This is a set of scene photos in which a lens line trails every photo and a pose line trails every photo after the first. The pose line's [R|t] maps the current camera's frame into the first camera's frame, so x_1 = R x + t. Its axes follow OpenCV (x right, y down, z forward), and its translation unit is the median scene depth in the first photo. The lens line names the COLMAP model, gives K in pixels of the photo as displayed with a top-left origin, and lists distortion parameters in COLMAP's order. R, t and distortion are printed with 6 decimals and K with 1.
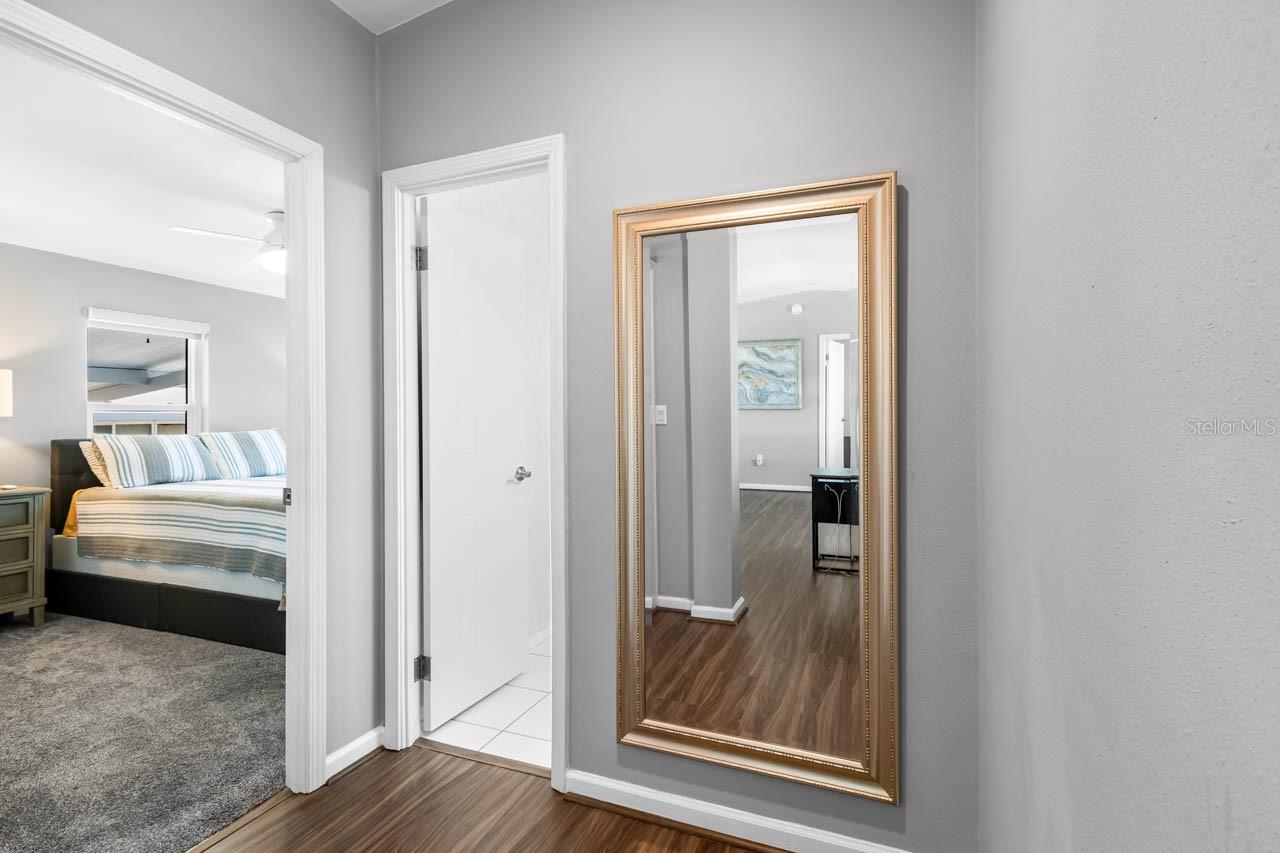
lens RADIAL K [[562.5, 0, 642.1], [0, 562.5, 410.5], [0, 0, 1]] dist [0.027819, -0.014044]
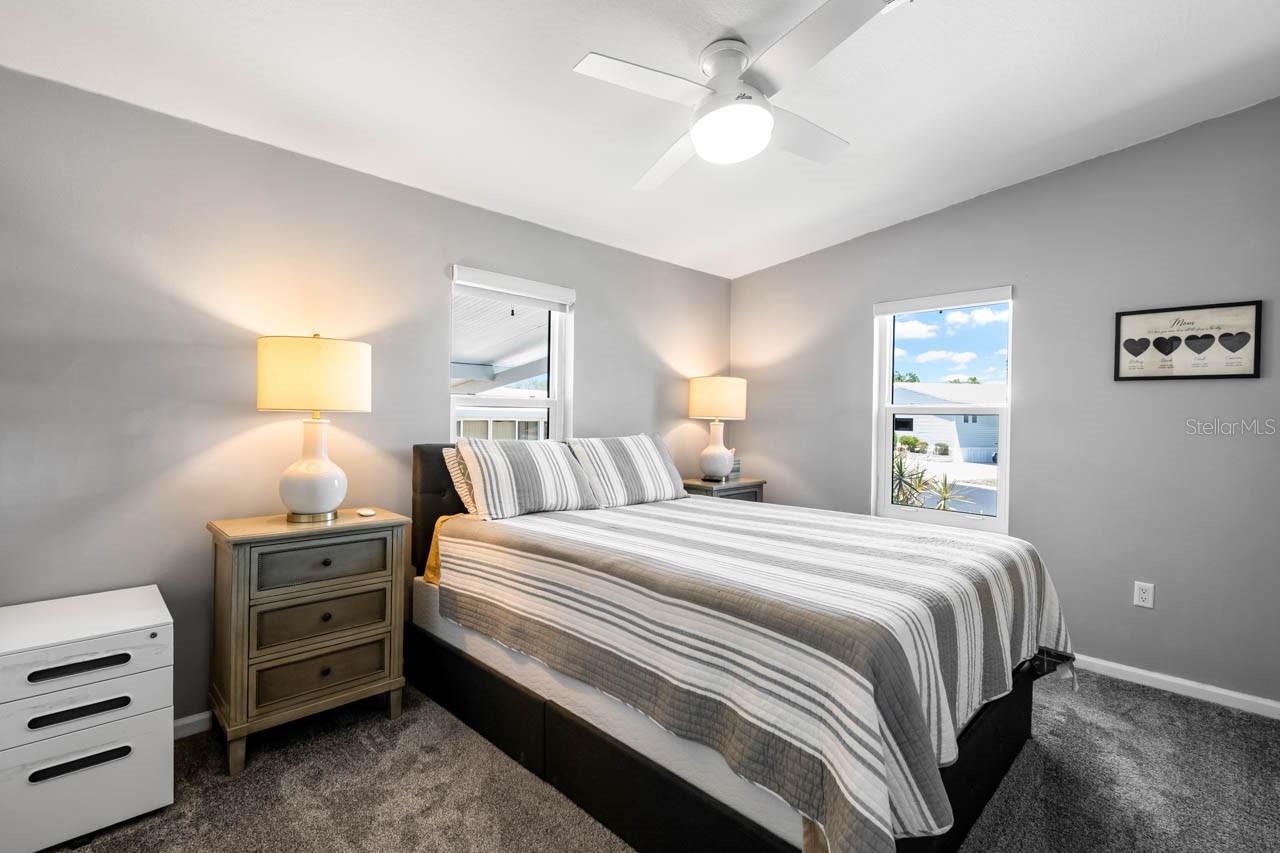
lens RADIAL K [[573.9, 0, 639.7], [0, 573.9, 415.0], [0, 0, 1]] dist [0.002008, 0.000129]
pose [[0.905111, 0.014855, -0.424915, -0.464459], [-0.013492, 0.999890, 0.006217, 0.004925], [0.424960, 0.000106, 0.905212, 0.459558]]
